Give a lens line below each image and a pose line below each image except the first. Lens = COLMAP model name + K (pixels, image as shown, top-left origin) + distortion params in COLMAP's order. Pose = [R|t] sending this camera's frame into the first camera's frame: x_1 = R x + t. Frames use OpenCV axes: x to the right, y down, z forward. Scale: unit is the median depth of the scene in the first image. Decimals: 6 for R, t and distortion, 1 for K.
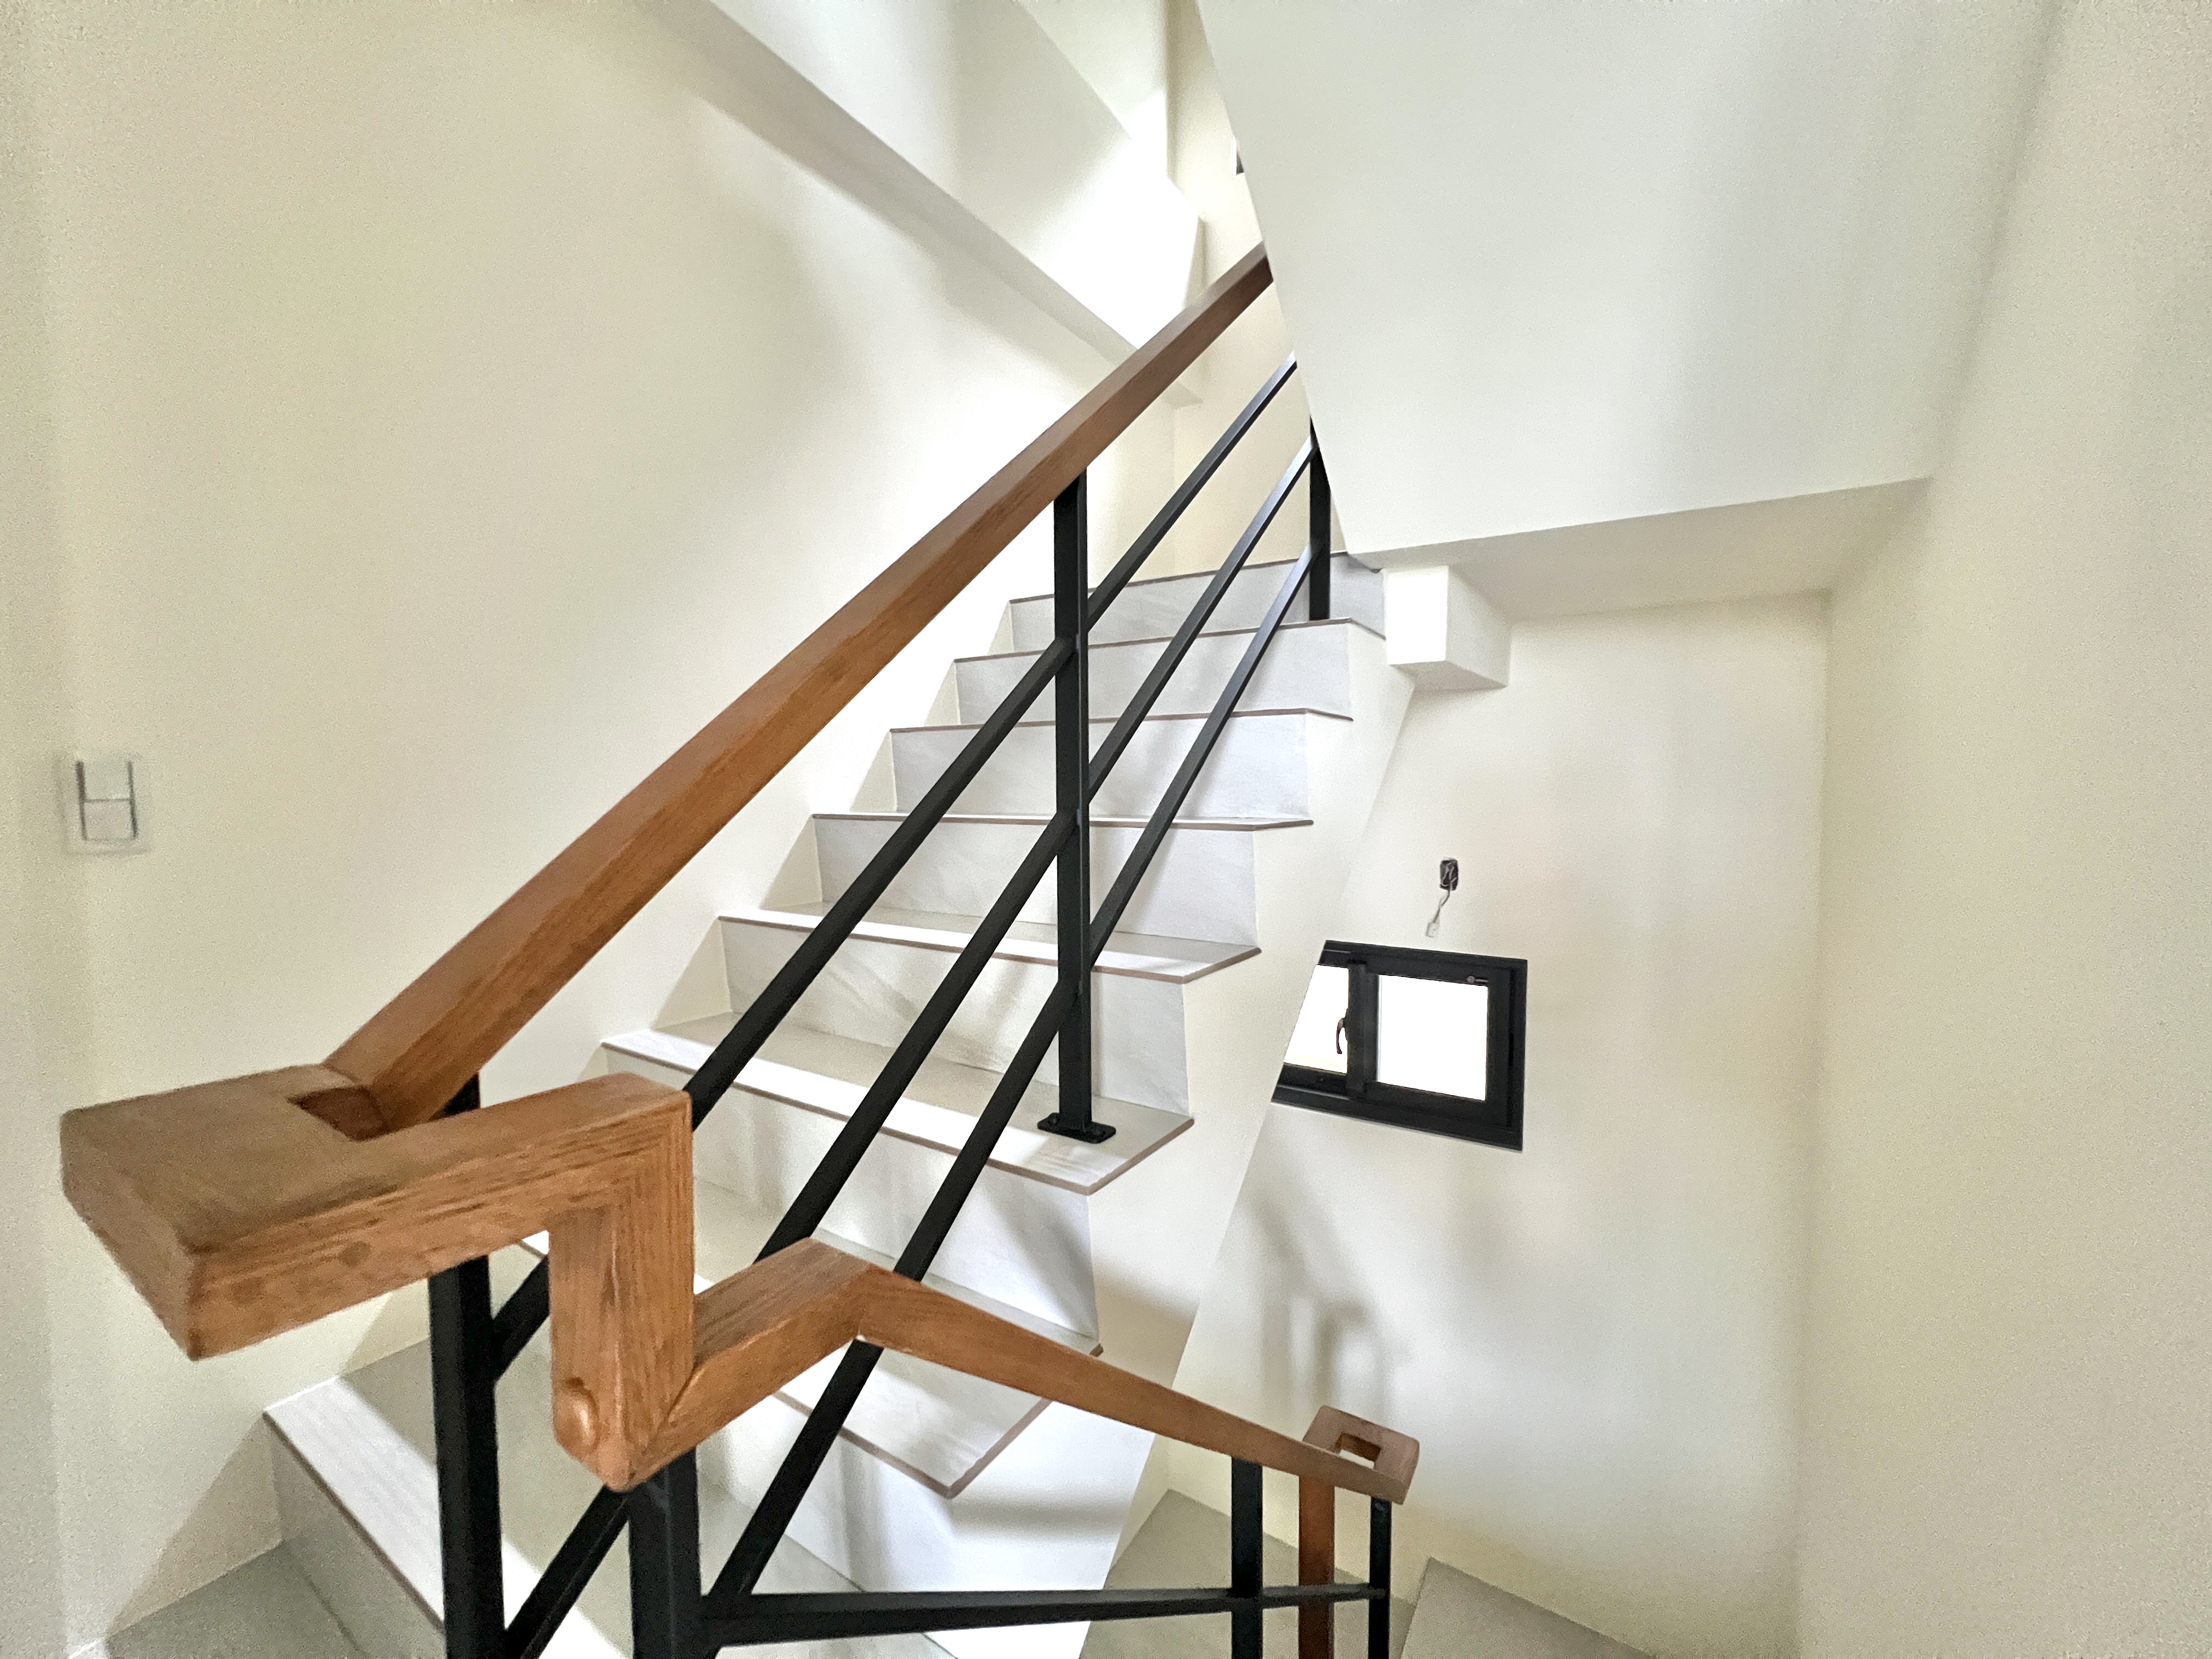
lens RADIAL K [[883.7, 0, 1106.0], [0, 883.7, 829.5], [0, 0, 1]] dist [-0.003310, 0.000950]
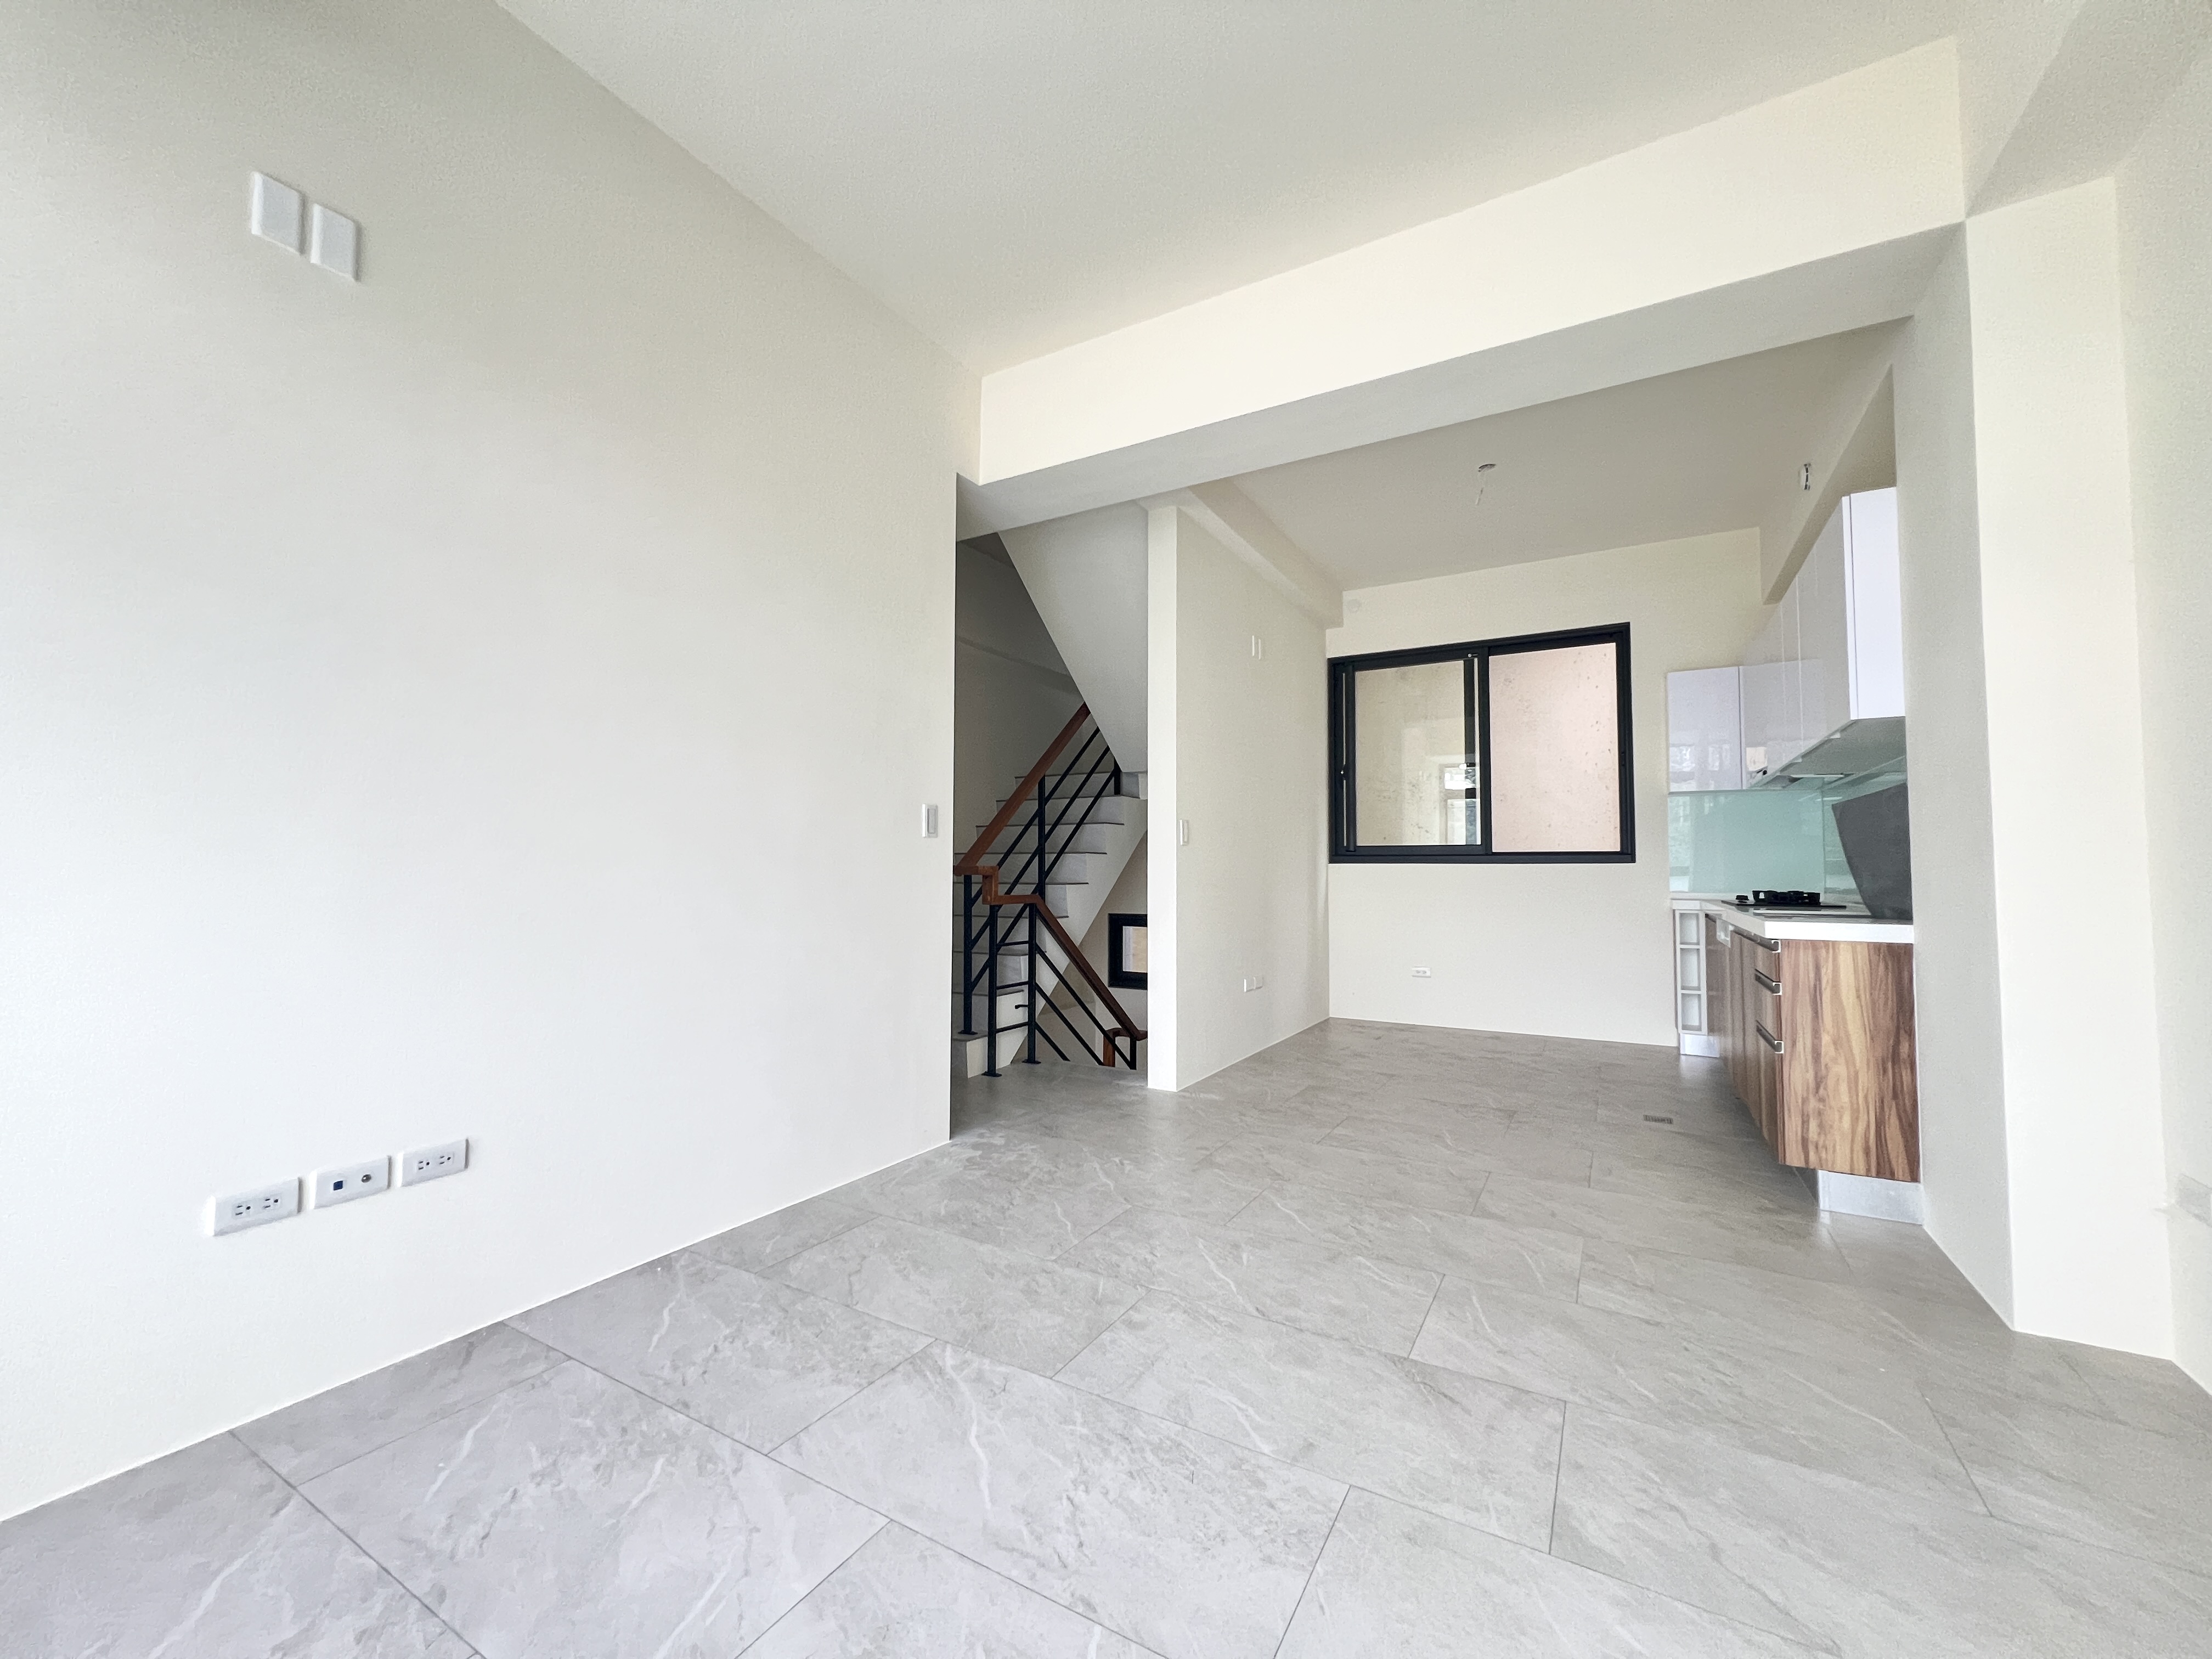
lens RADIAL K [[883.7, 0, 1106.0], [0, 883.7, 829.5], [0, 0, 1]] dist [-0.003310, 0.000950]
pose [[0.998459, 0.006331, 0.055129, 0.040740], [-0.000943, 0.995264, -0.097209, 0.322012], [-0.055483, 0.097007, 0.993736, -3.355363]]
